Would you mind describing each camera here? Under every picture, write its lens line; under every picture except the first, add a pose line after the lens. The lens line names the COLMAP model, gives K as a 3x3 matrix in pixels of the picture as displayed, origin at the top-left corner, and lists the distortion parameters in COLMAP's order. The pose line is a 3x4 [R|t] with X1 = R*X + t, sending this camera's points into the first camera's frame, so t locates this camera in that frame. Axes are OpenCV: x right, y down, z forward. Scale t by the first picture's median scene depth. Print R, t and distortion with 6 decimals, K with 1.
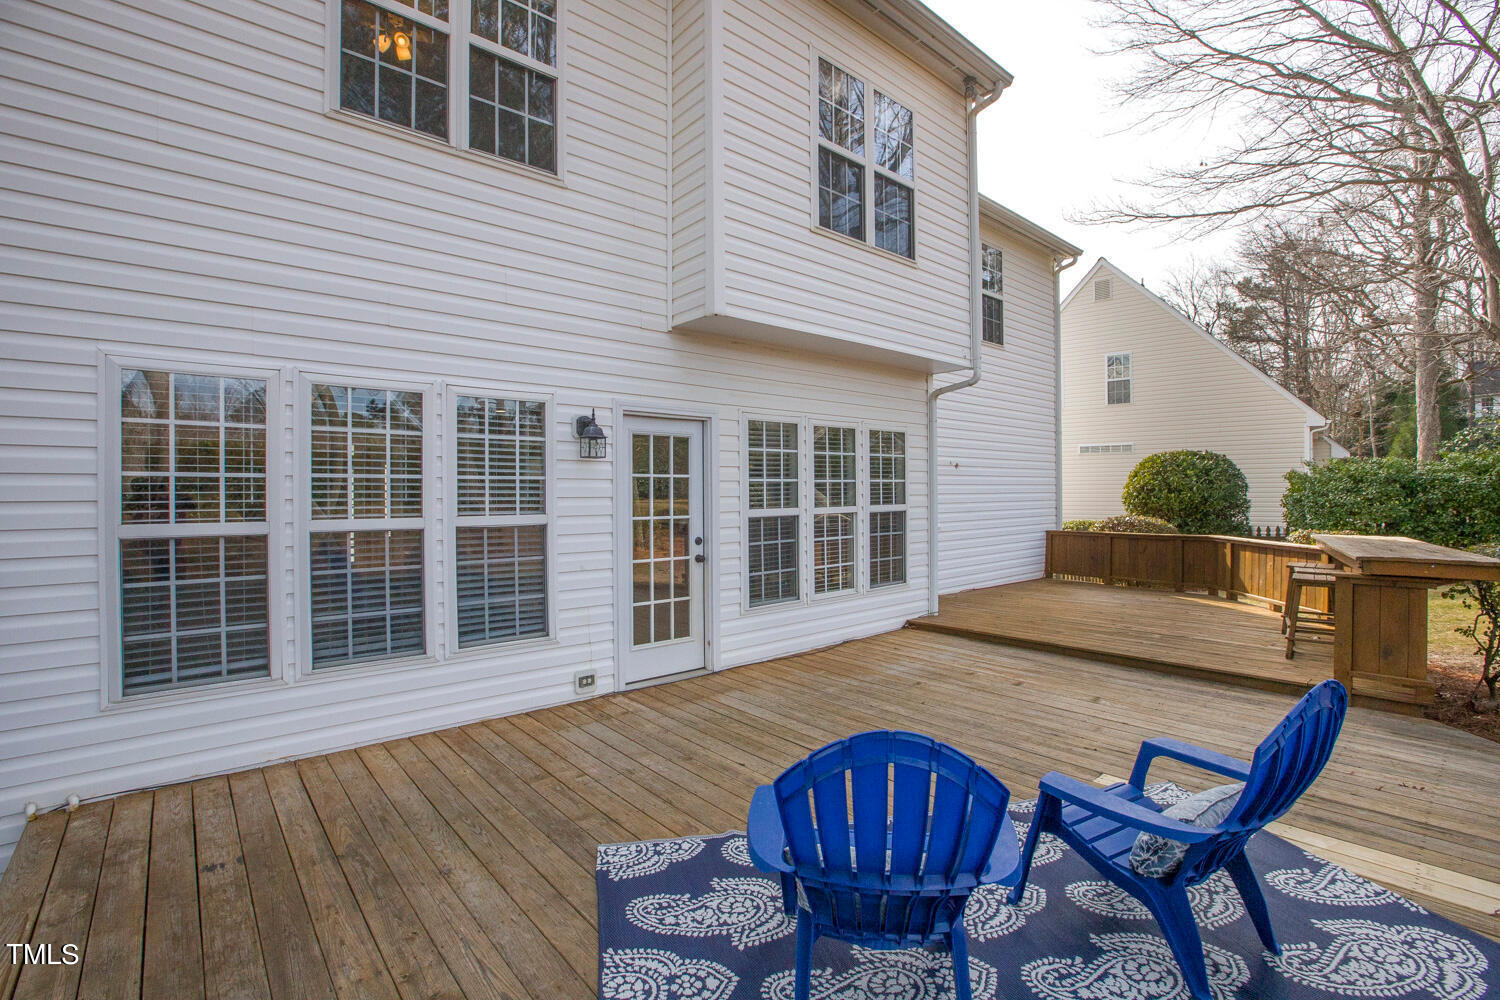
lens RADIAL K [[688.8, 0, 749.9], [0, 688.8, 487.4], [0, 0, 1]] dist [-0.024487, 0.004865]
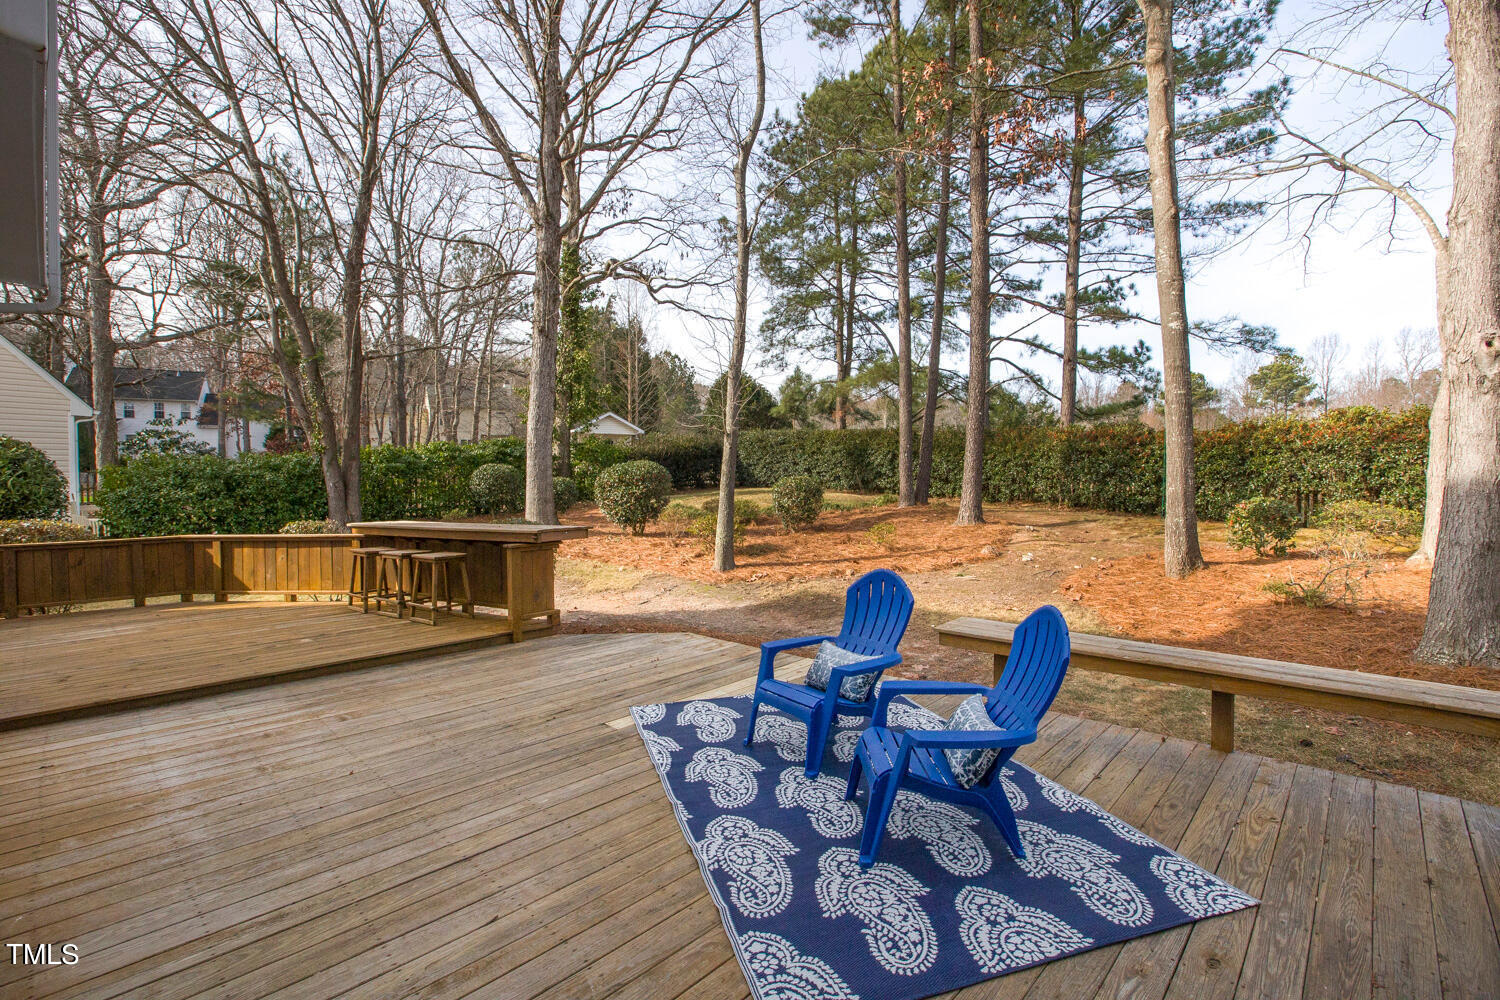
lens RADIAL K [[688.8, 0, 747.3], [0, 688.8, 496.5], [0, 0, 1]] dist [-0.024487, 0.004865]
pose [[-0.106839, -0.013049, 0.994191, -0.446142], [-0.003687, 0.999912, 0.012728, 0.010197], [-0.994270, -0.002306, -0.106877, 0.585963]]
